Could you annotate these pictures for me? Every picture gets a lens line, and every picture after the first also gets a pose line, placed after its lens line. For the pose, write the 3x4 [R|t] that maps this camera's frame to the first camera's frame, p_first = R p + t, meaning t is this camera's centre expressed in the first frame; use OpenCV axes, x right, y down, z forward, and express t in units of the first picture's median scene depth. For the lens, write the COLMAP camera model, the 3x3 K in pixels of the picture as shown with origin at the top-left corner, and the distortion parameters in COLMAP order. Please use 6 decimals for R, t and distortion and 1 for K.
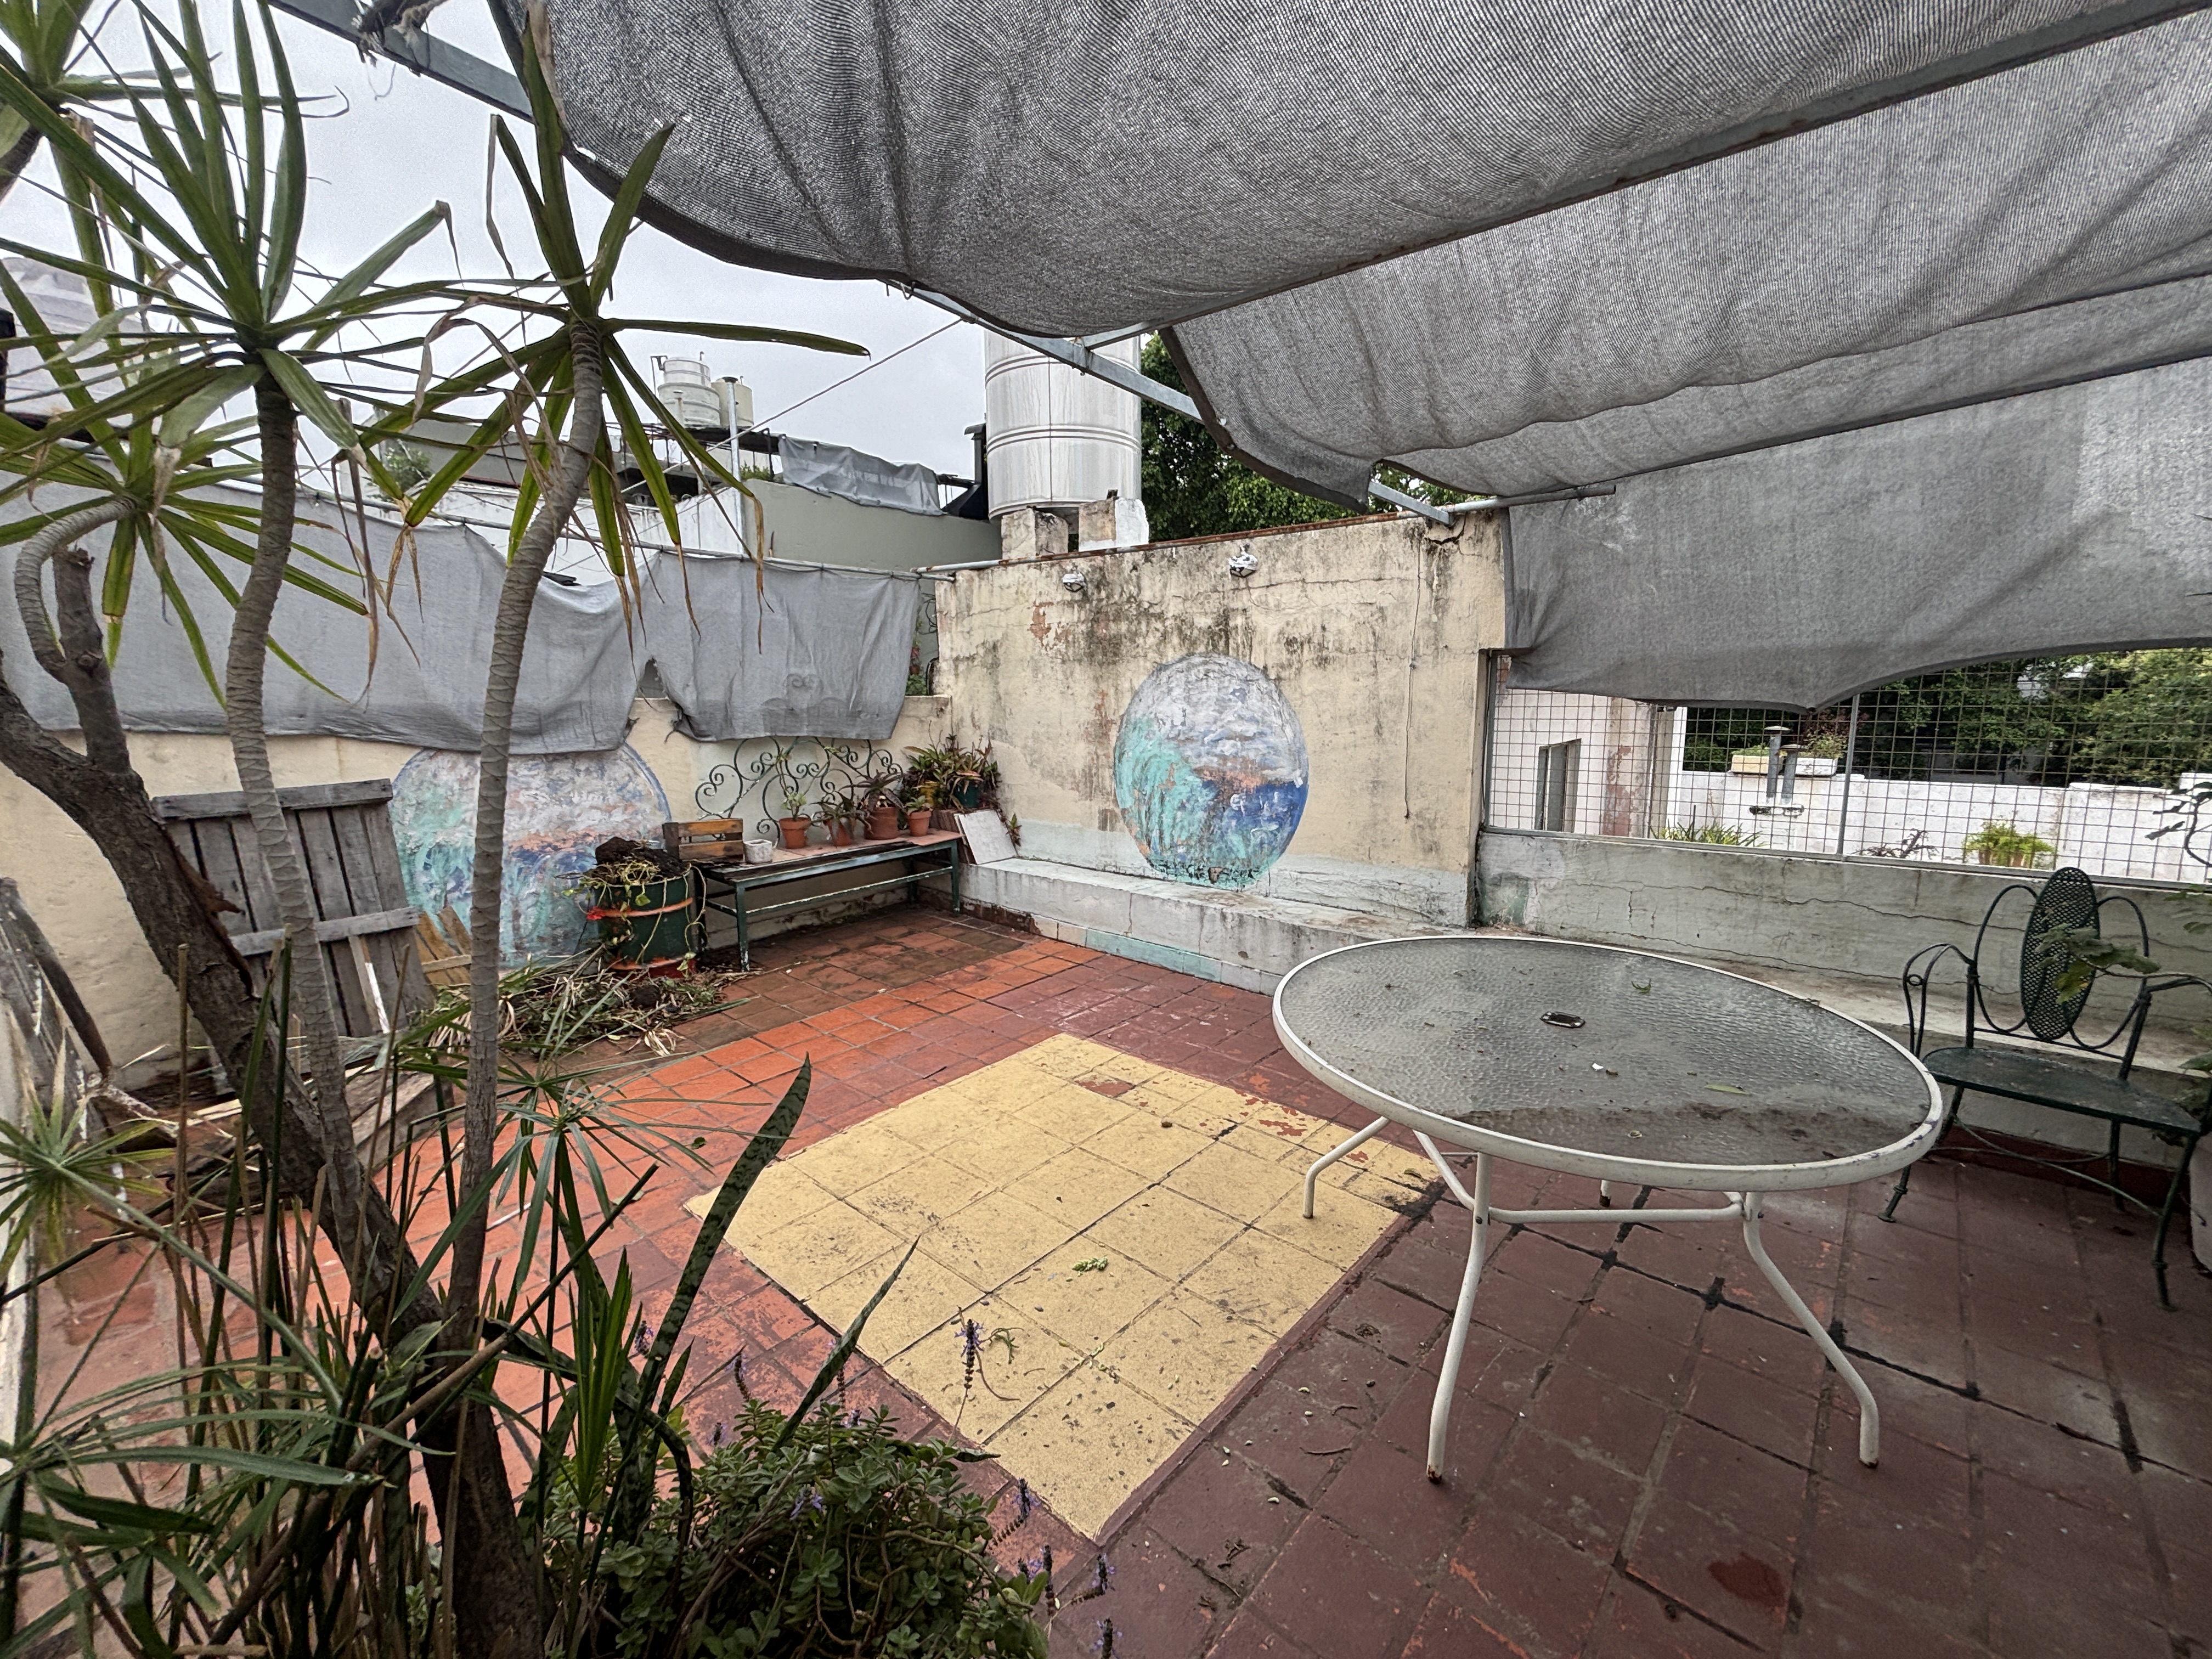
lens RADIAL K [[879.9, 0, 1106.0], [0, 879.9, 829.5], [0, 0, 1]] dist [0.065457, 0.000008]
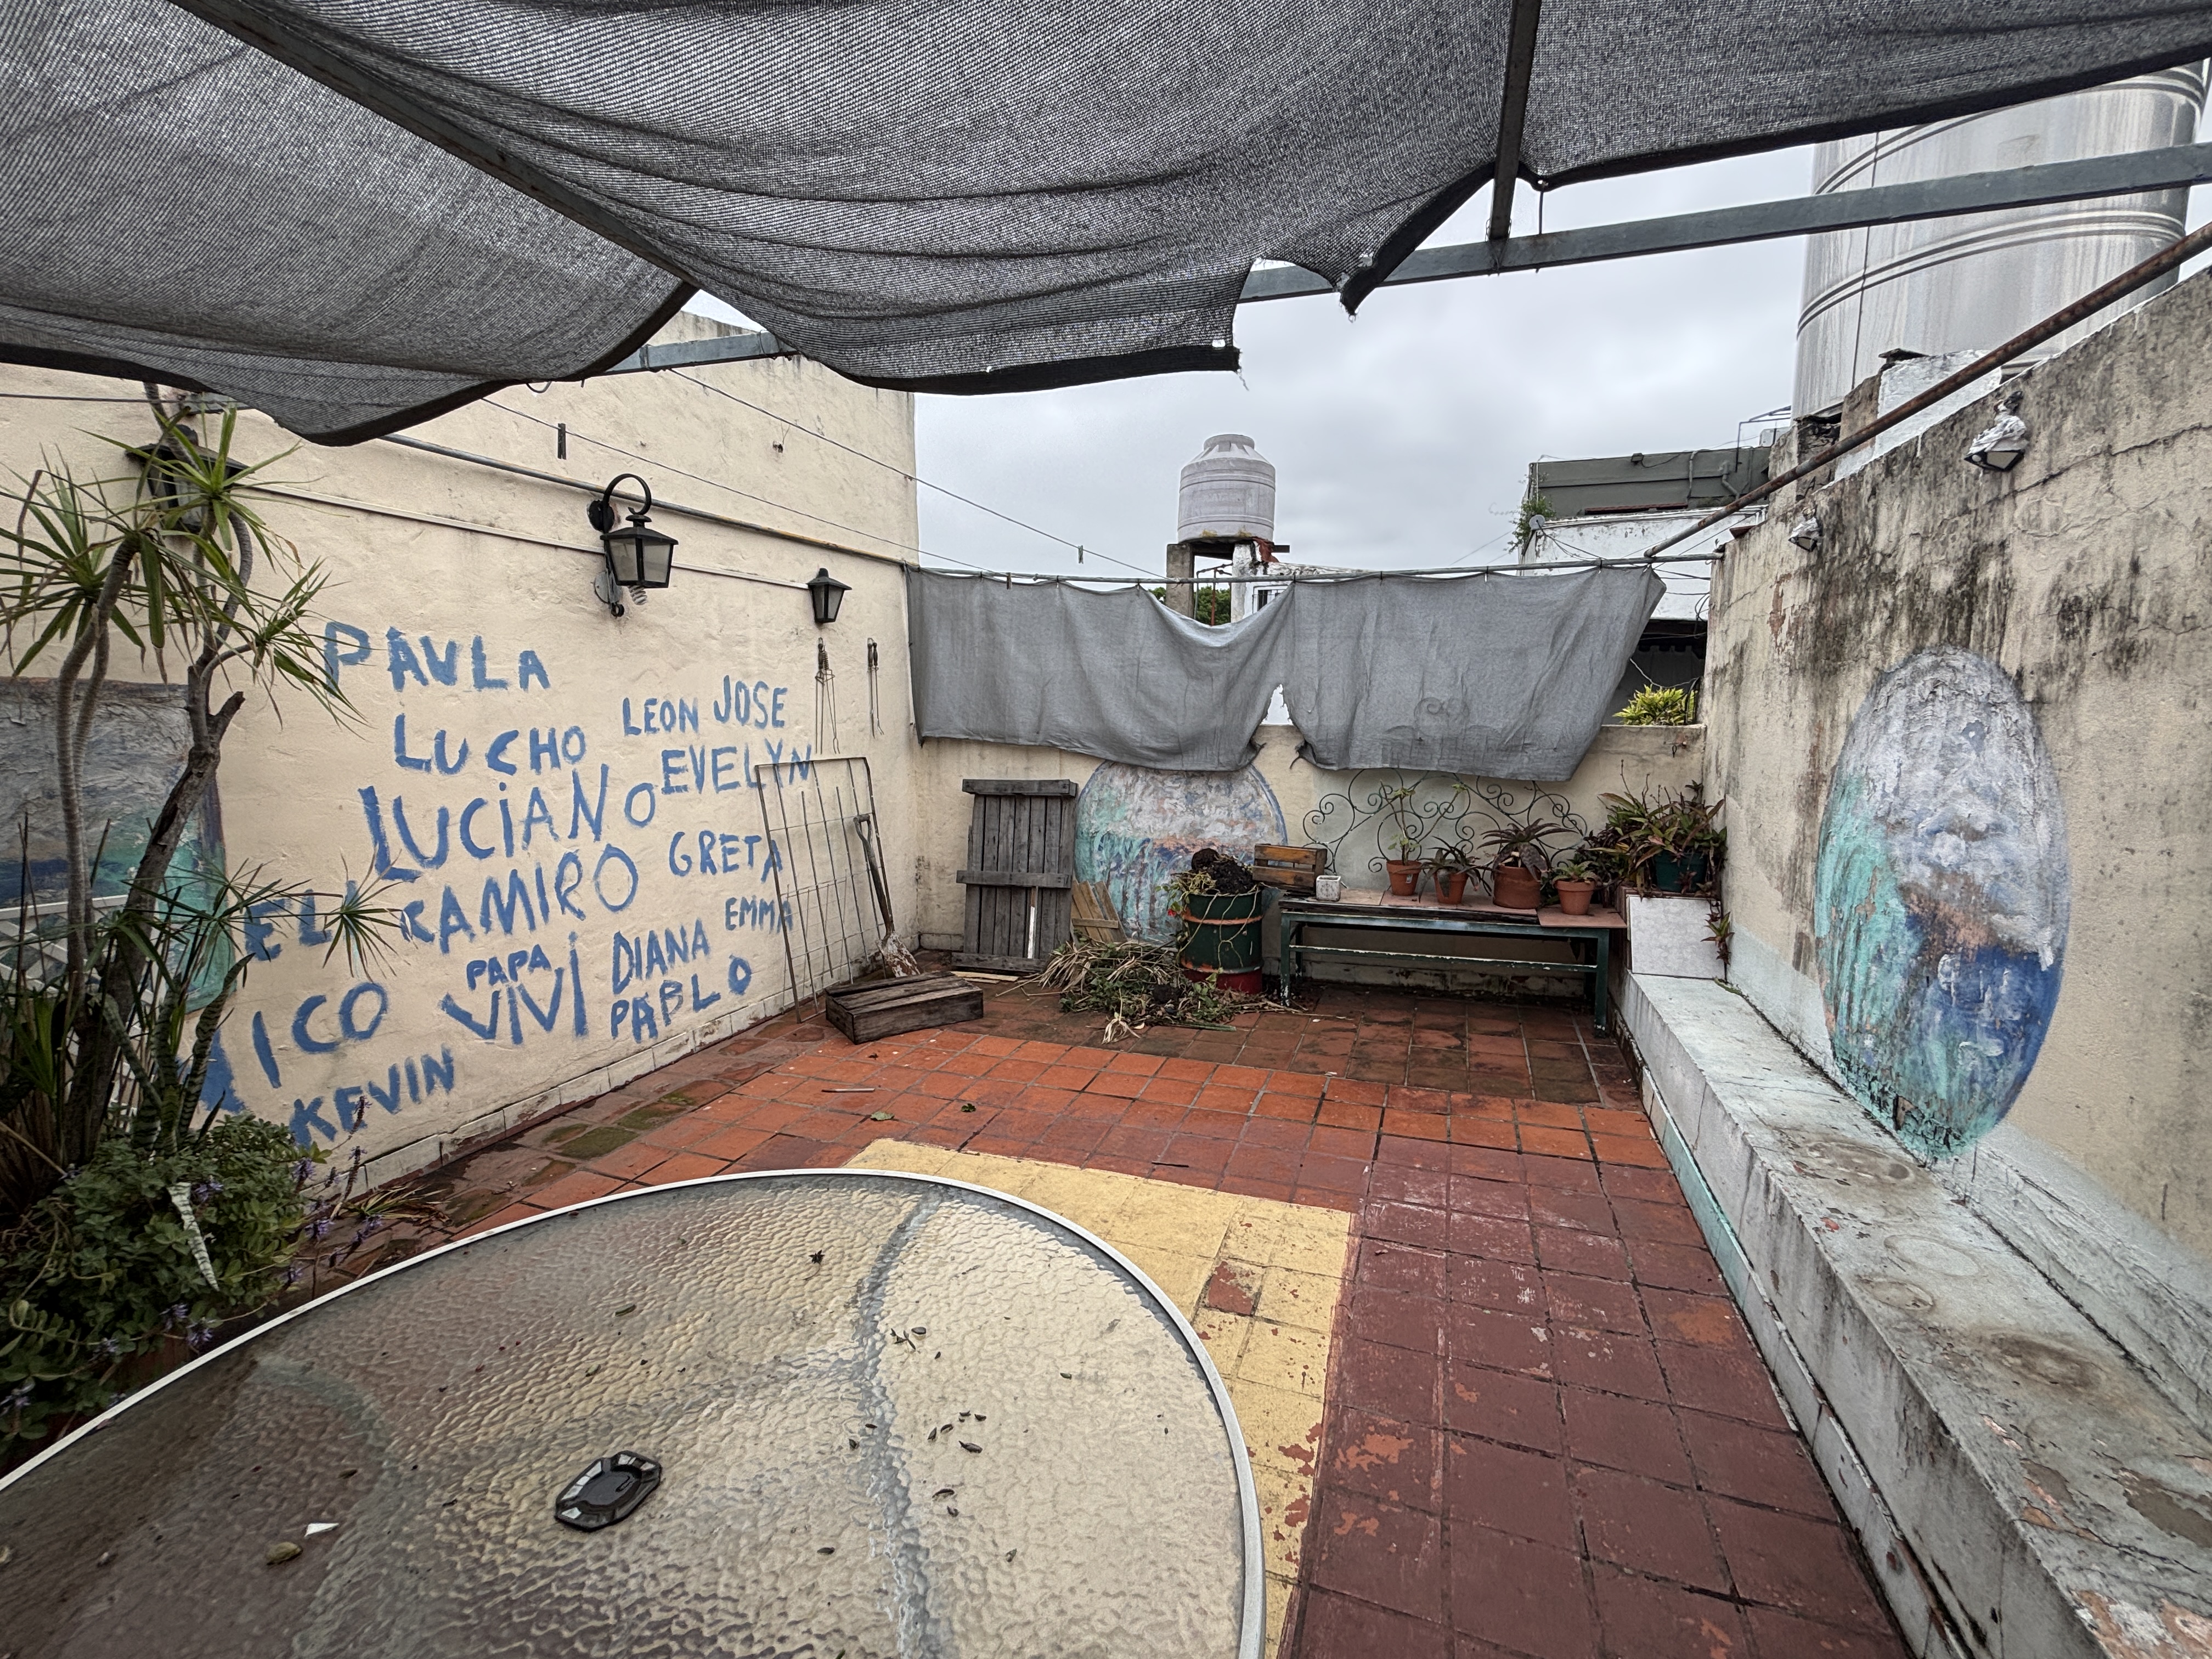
lens RADIAL K [[904.0, 0, 1106.0], [0, 904.0, 829.5], [0, 0, 1]] dist [0.001978, 0.000146]
pose [[0.380382, 0.125167, -0.916320, 0.400567], [-0.150598, 0.985958, 0.072164, -0.071912], [0.912485, 0.110546, 0.393891, 0.417999]]
